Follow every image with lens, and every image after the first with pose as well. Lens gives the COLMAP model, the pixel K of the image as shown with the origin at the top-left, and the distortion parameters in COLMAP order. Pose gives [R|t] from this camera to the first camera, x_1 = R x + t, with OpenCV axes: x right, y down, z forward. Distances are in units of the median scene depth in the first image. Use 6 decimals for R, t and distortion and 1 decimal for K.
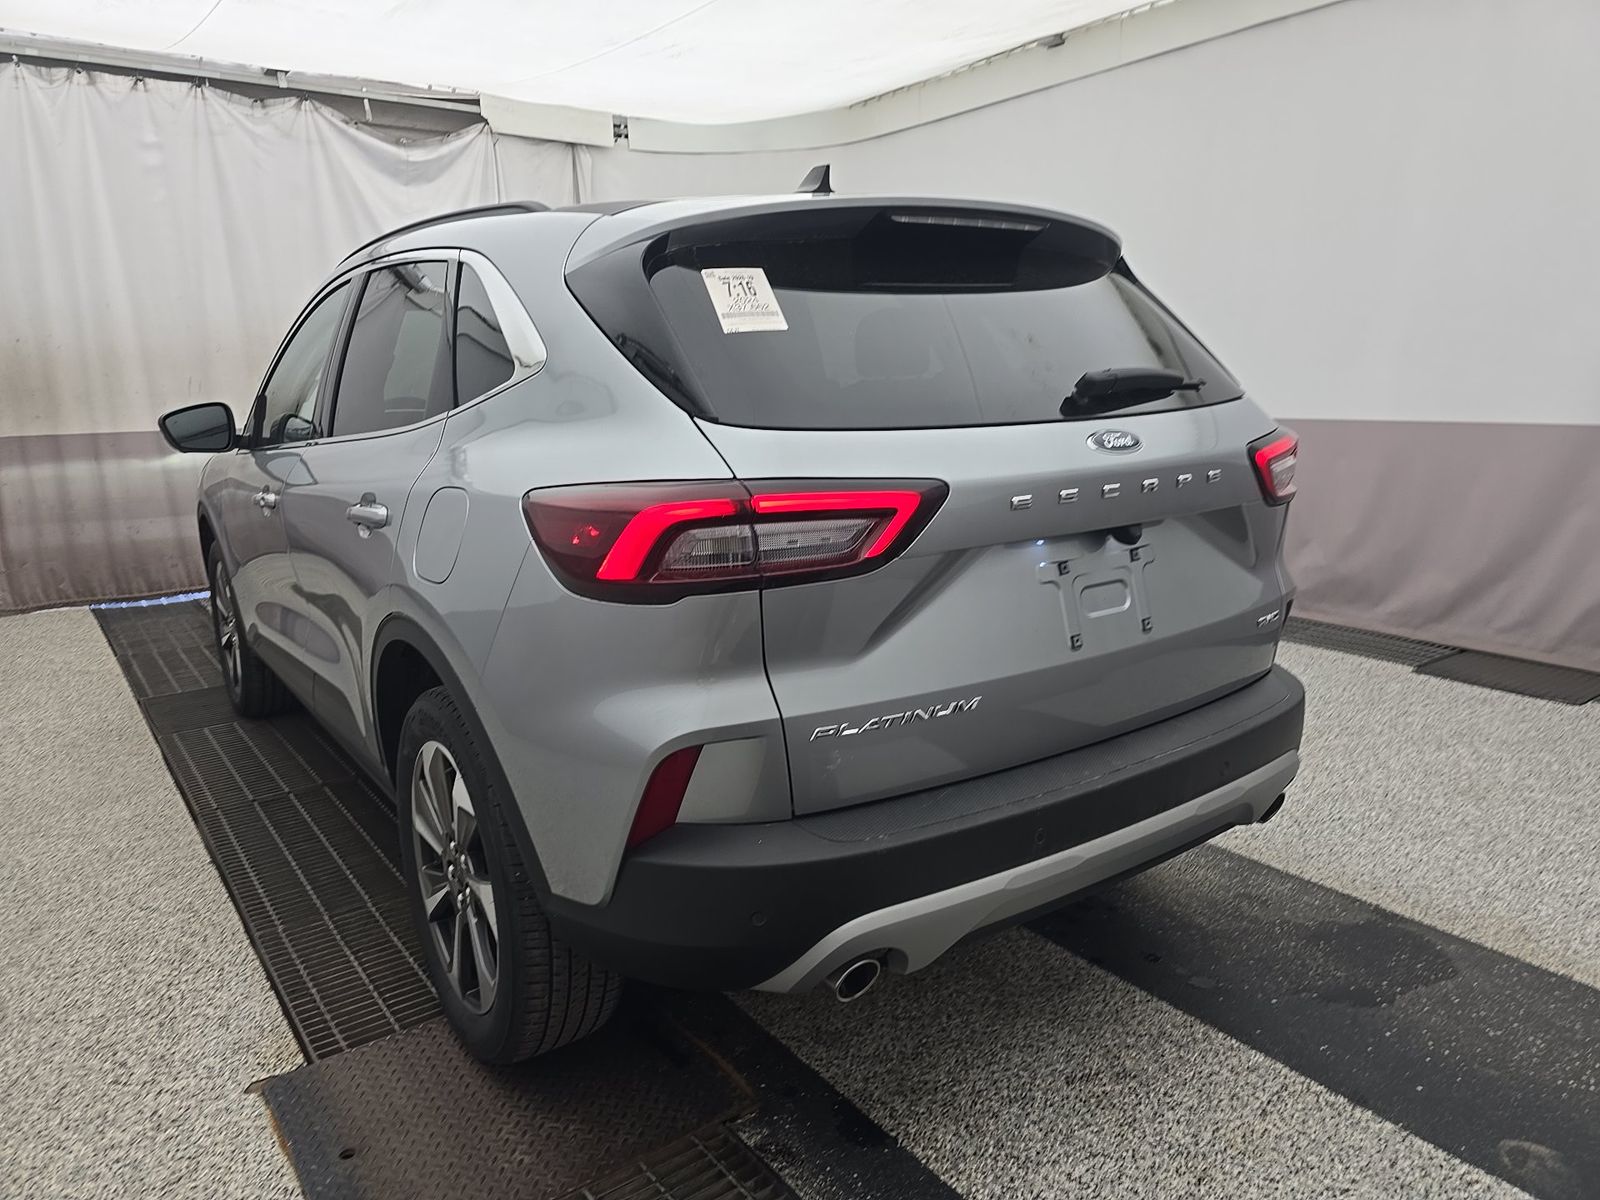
lens RADIAL K [[1079.4, 0, 806.6], [0, 1079.4, 593.6], [0, 0, 1]] dist [0.041785, -0.034896]
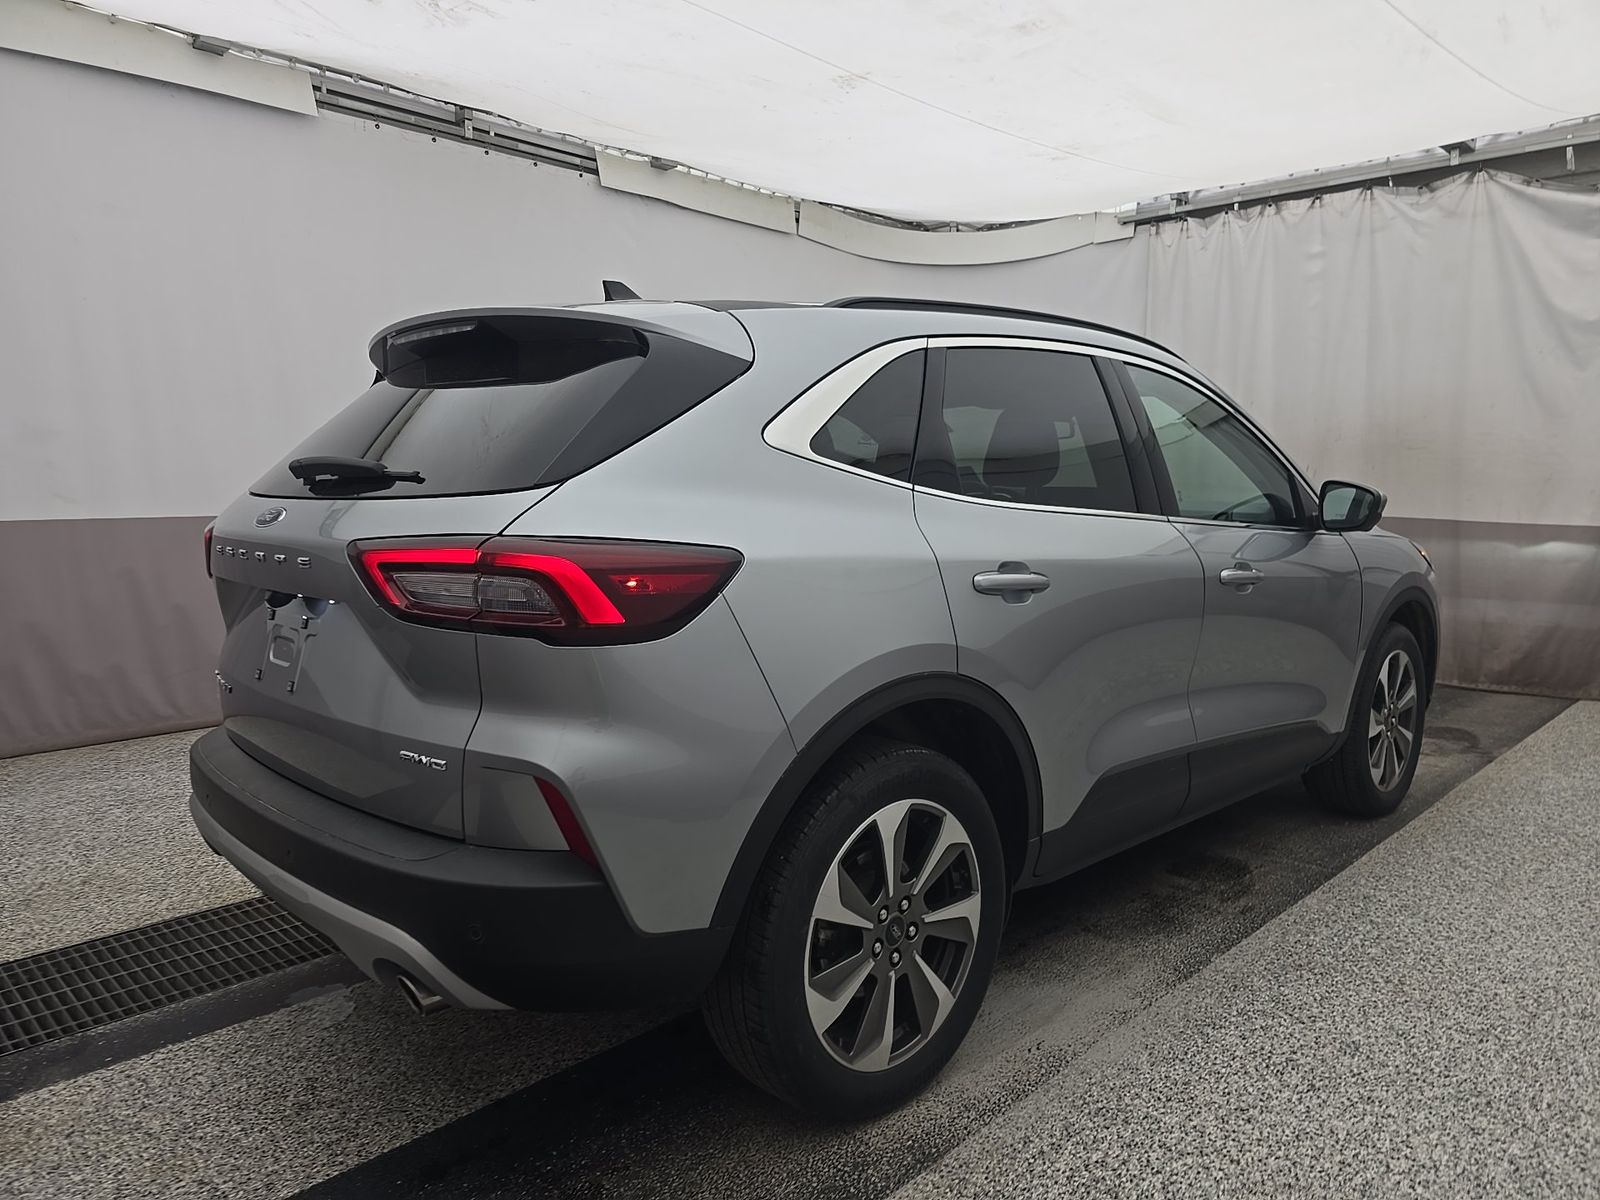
lens RADIAL K [[1079.4, 0, 806.6], [0, 1079.4, 593.6], [0, 0, 1]] dist [0.041785, -0.034896]
pose [[0.151194, 0.132399, -0.979597, 0.426349], [-0.208872, 0.972893, 0.099255, -0.082276], [0.966185, 0.189604, 0.174750, 0.376681]]
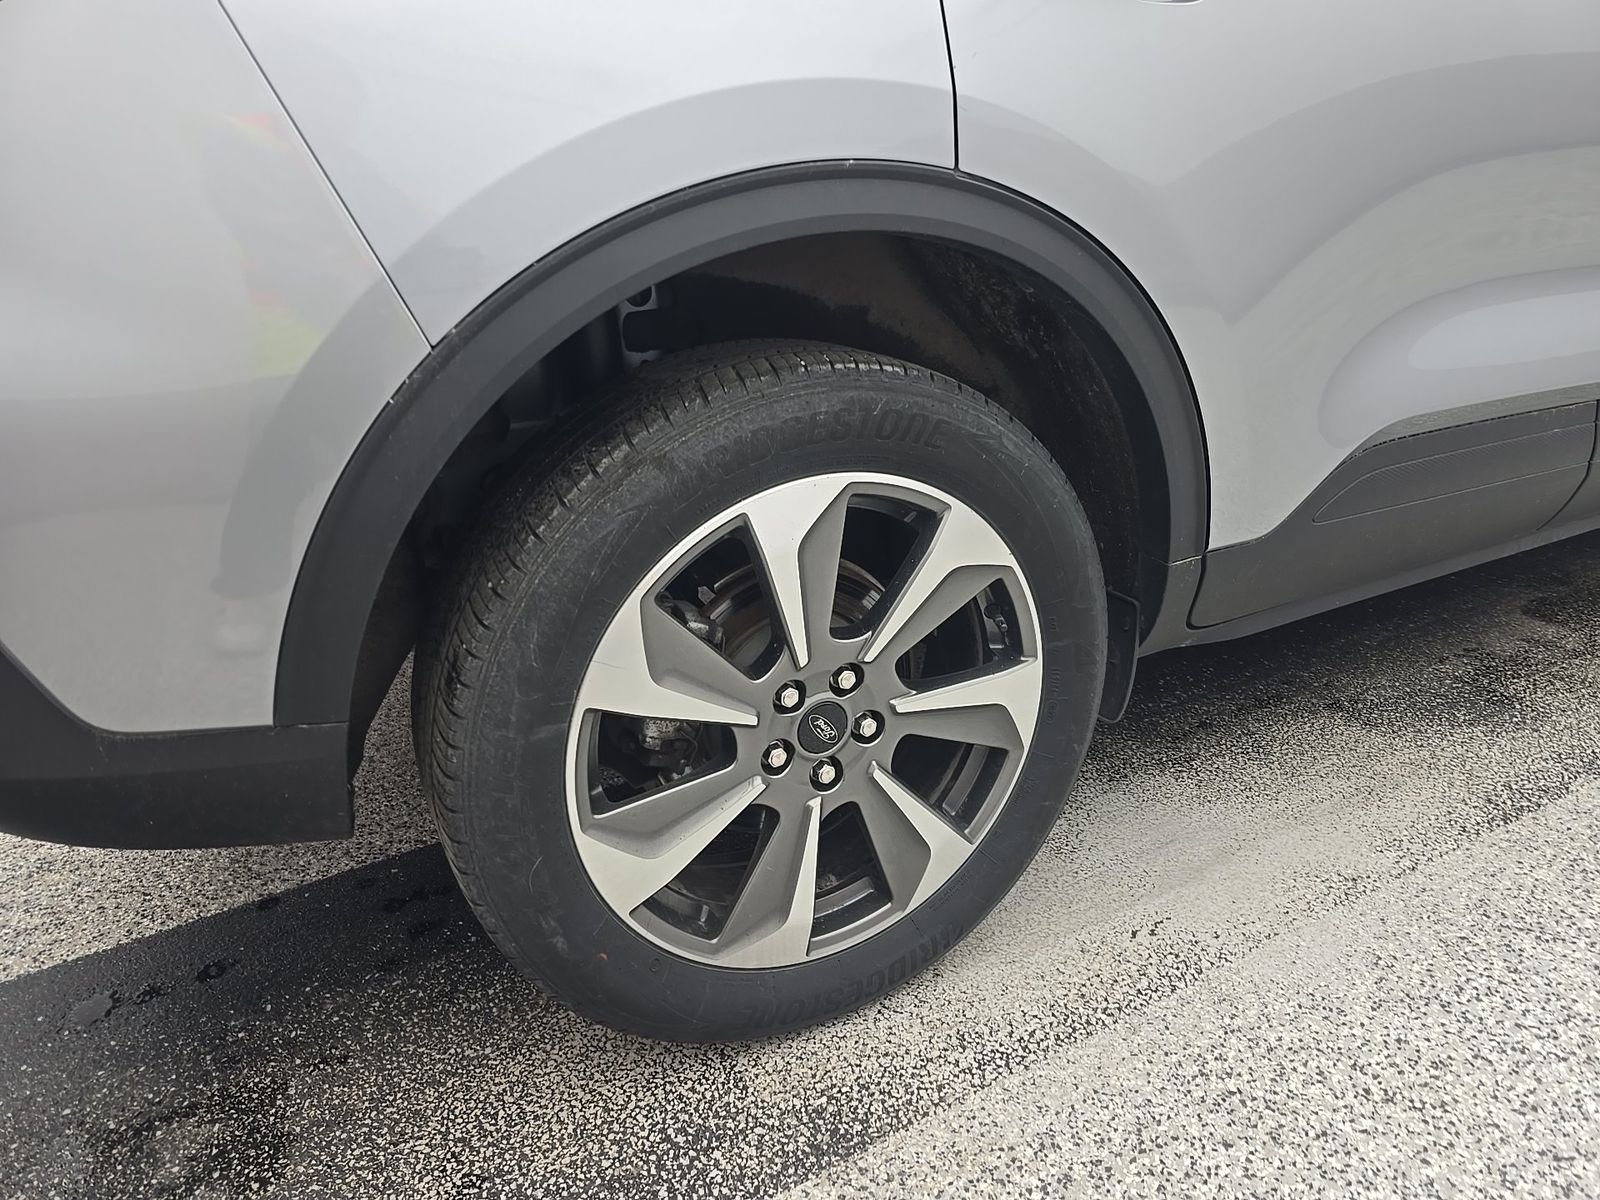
lens RADIAL K [[1079.4, 0, 806.6], [0, 1079.4, 593.6], [0, 0, 1]] dist [0.041785, -0.034896]
pose [[-0.152266, 0.412755, -0.898024, 0.259384], [-0.143495, 0.889759, 0.433287, -0.044851], [0.977867, 0.194837, -0.076252, 0.488199]]
